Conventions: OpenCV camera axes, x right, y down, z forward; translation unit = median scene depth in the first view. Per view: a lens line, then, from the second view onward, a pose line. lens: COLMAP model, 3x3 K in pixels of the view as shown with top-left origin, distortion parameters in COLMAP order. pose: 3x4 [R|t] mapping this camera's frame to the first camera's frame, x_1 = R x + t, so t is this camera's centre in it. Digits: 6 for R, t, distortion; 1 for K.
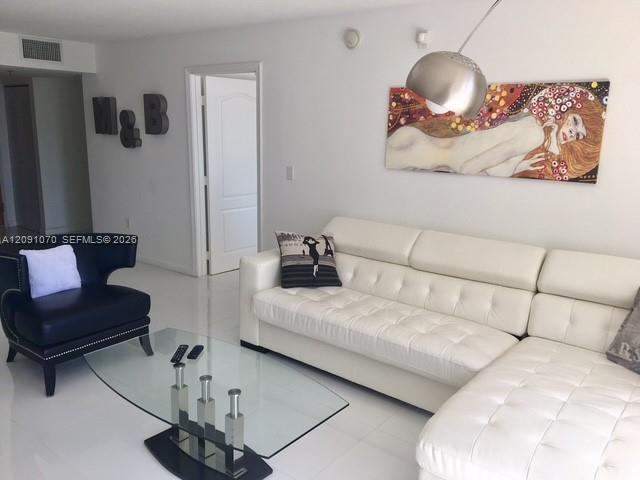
lens RADIAL K [[534.7, 0, 318.5], [0, 534.7, 243.2], [0, 0, 1]] dist [0.000115, -0.010221]
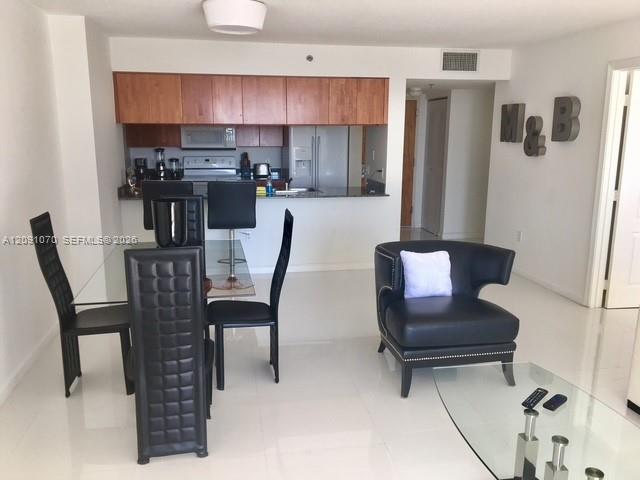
lens RADIAL K [[534.7, 0, 318.5], [0, 534.7, 243.2], [0, 0, 1]] dist [0.000115, -0.010221]
pose [[0.740772, 0.116759, -0.661531, 0.005802], [-0.132124, 0.990867, 0.026935, -0.004586], [0.658635, 0.067451, 0.749434, 0.073479]]
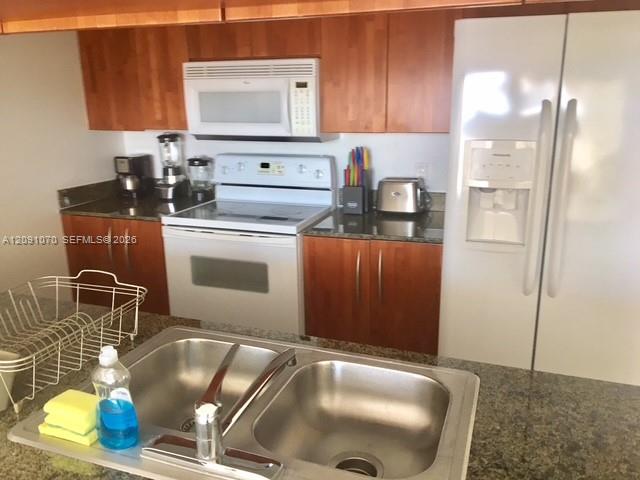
lens RADIAL K [[534.7, 0, 318.5], [0, 534.7, 243.2], [0, 0, 1]] dist [0.000115, -0.010221]
pose [[0.299114, 0.218274, -0.928917, -0.227551], [-0.191470, 0.967416, 0.165667, -0.066781], [0.934810, 0.128306, 0.331161, 0.347486]]
